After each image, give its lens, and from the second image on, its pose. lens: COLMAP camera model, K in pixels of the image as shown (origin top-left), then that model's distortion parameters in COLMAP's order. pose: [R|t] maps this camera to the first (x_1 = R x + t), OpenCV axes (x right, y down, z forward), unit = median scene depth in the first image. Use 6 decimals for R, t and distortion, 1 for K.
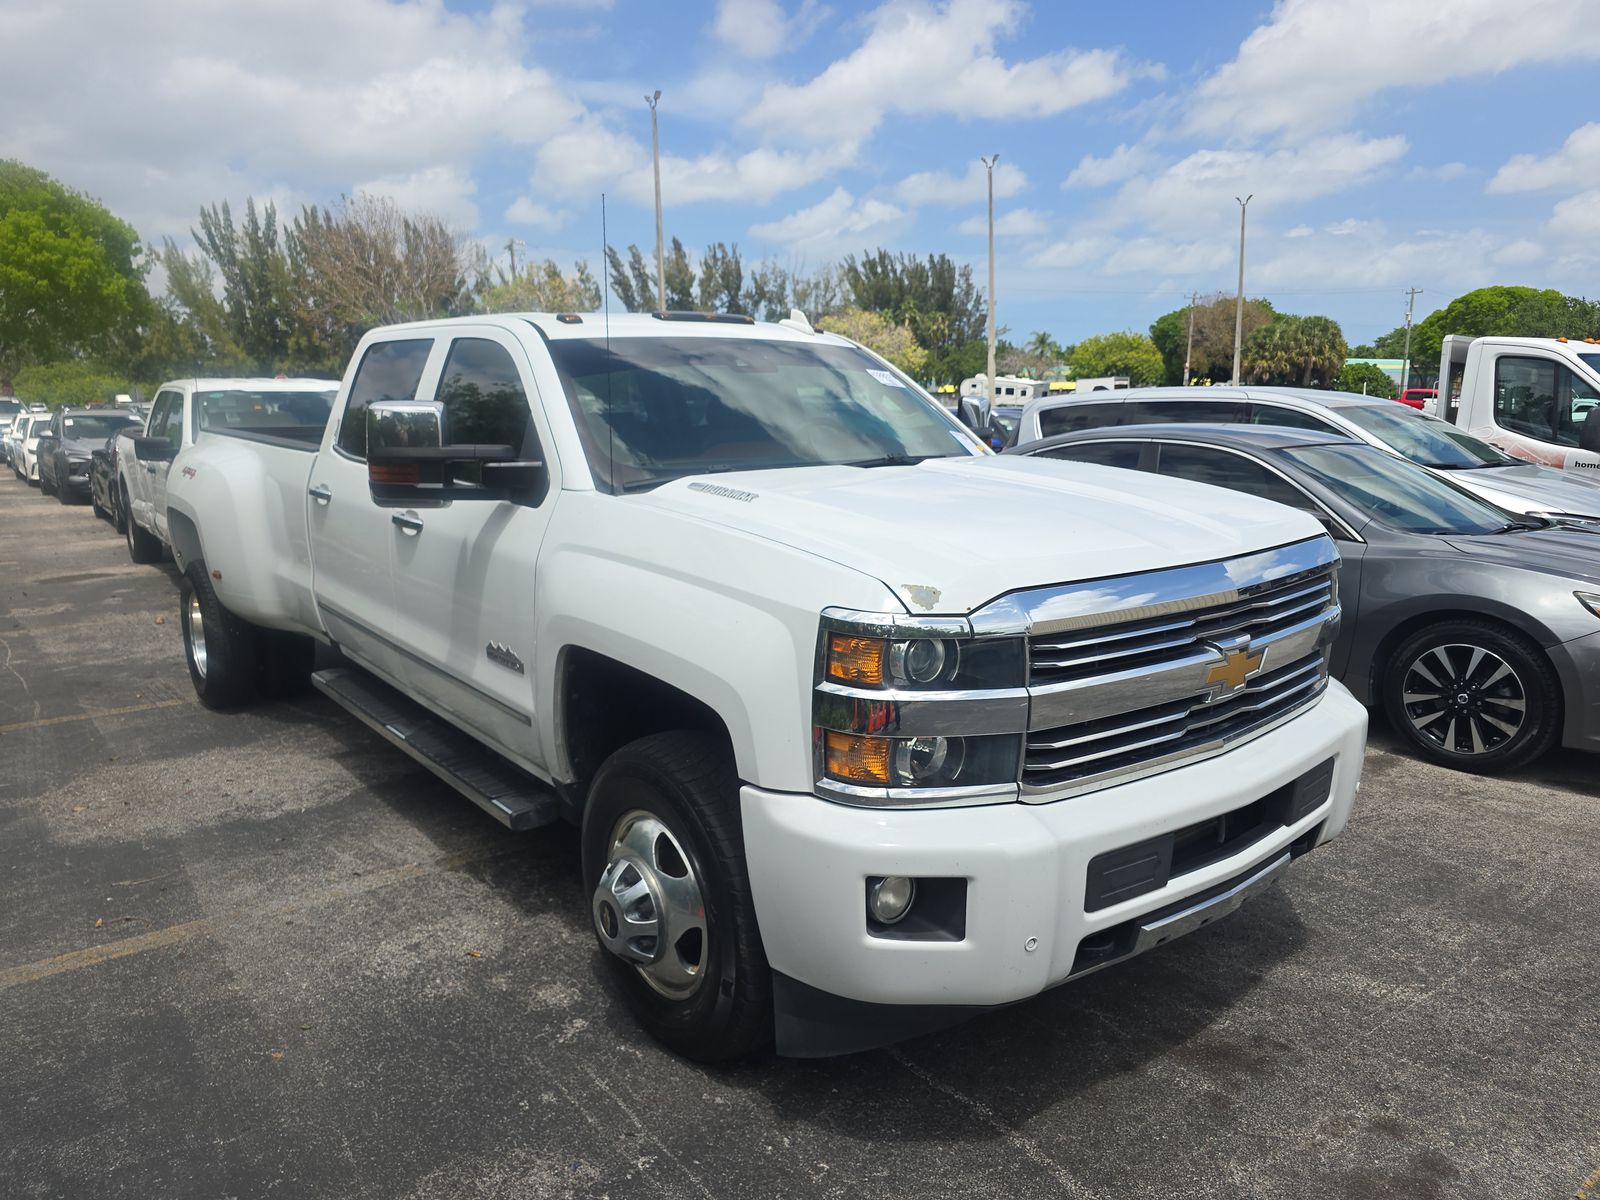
lens RADIAL K [[1066.0, 0, 795.0], [0, 1066.0, 601.3], [0, 0, 1]] dist [0.050707, -0.045474]
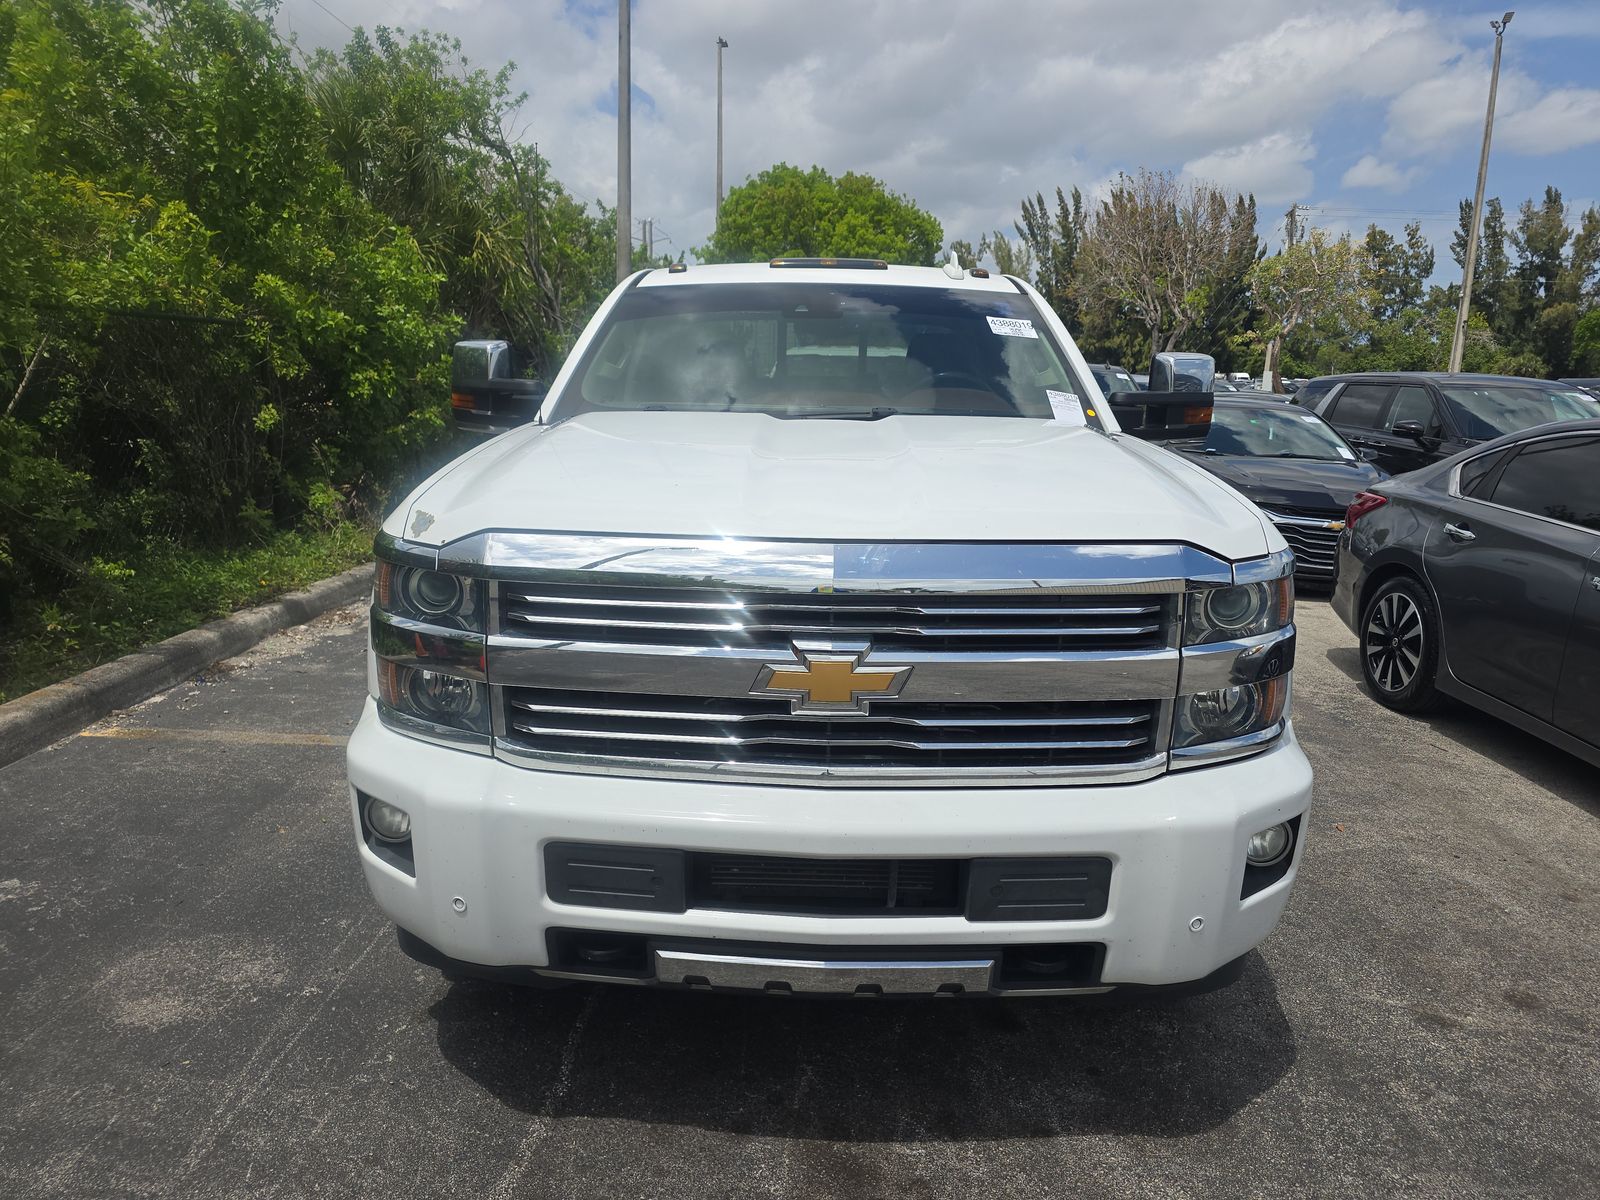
lens RADIAL K [[1066.0, 0, 795.0], [0, 1066.0, 601.3], [0, 0, 1]] dist [0.050707, -0.045474]
pose [[0.773548, 0.154924, -0.614510, 0.821000], [-0.142759, 0.987335, 0.069211, -0.041470], [0.617449, 0.034189, 0.785868, 0.360895]]
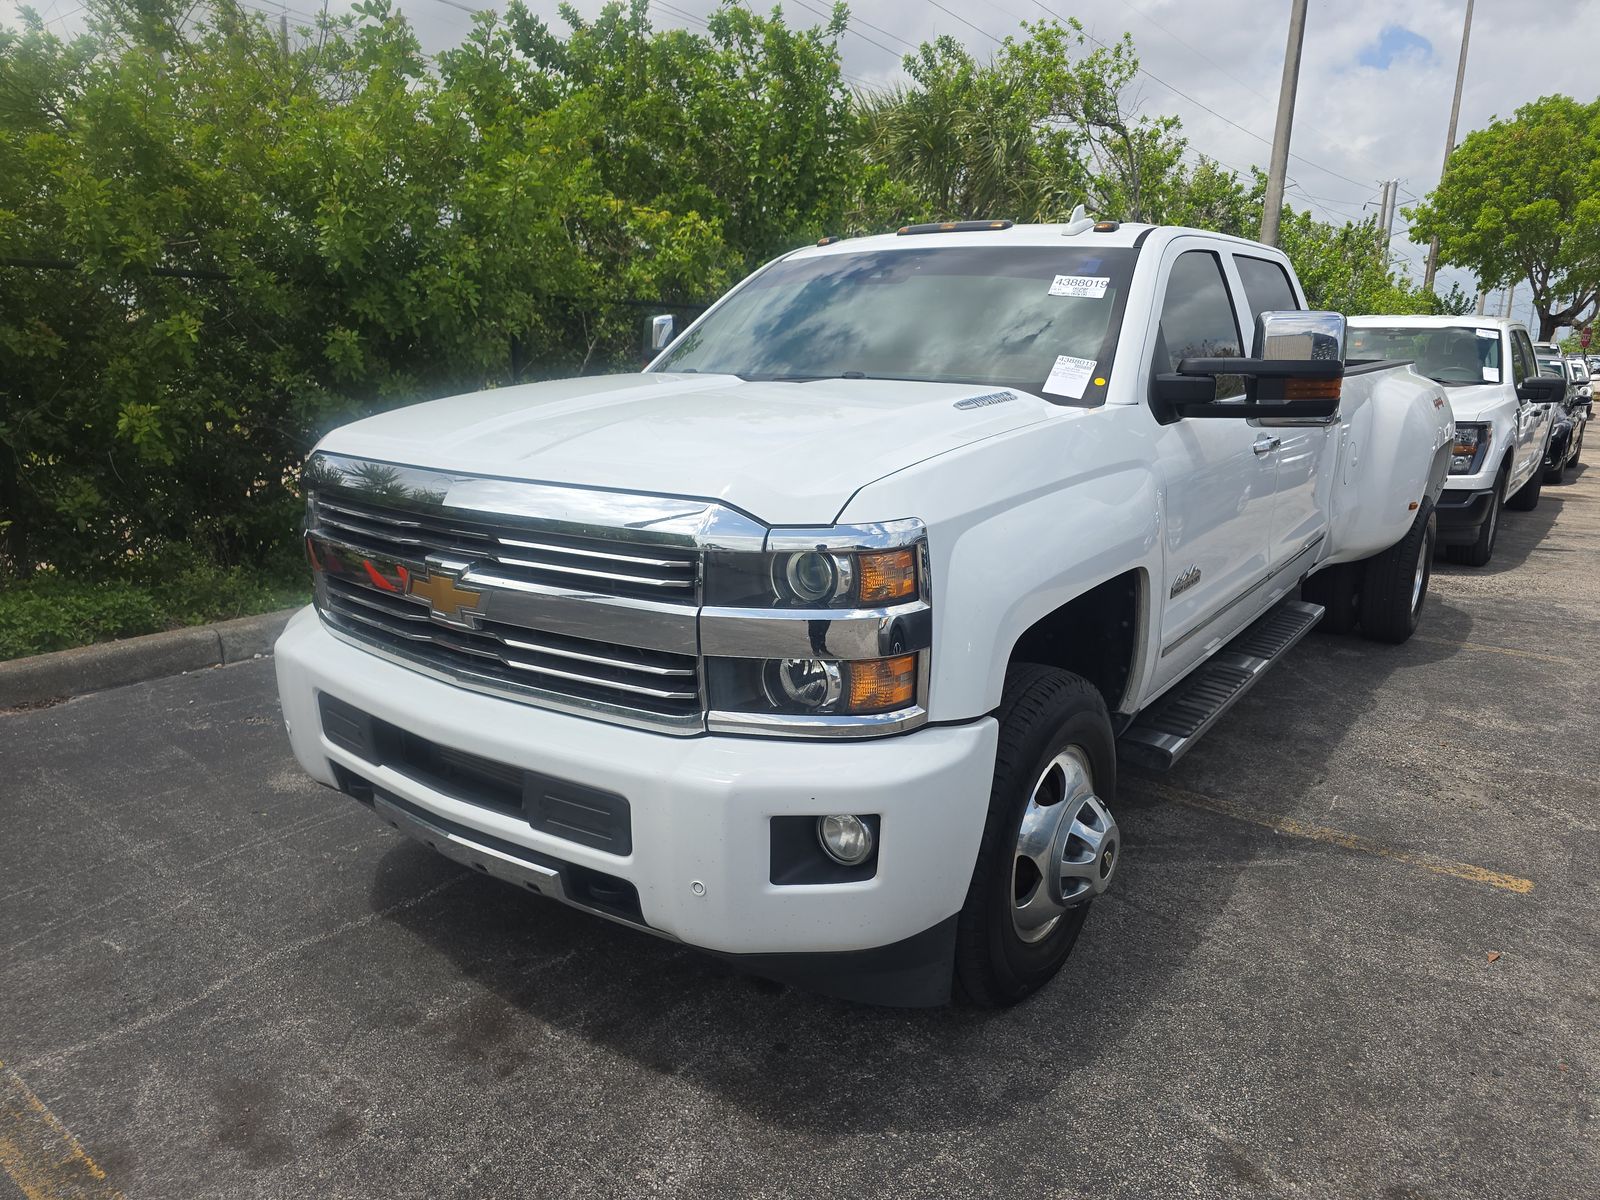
lens RADIAL K [[1066.0, 0, 795.0], [0, 1066.0, 601.3], [0, 0, 1]] dist [0.050707, -0.045474]
pose [[0.270720, 0.237828, -0.932818, 1.283708], [-0.196590, 0.962239, 0.188275, -0.152442], [0.942371, 0.132413, 0.307252, 0.961248]]
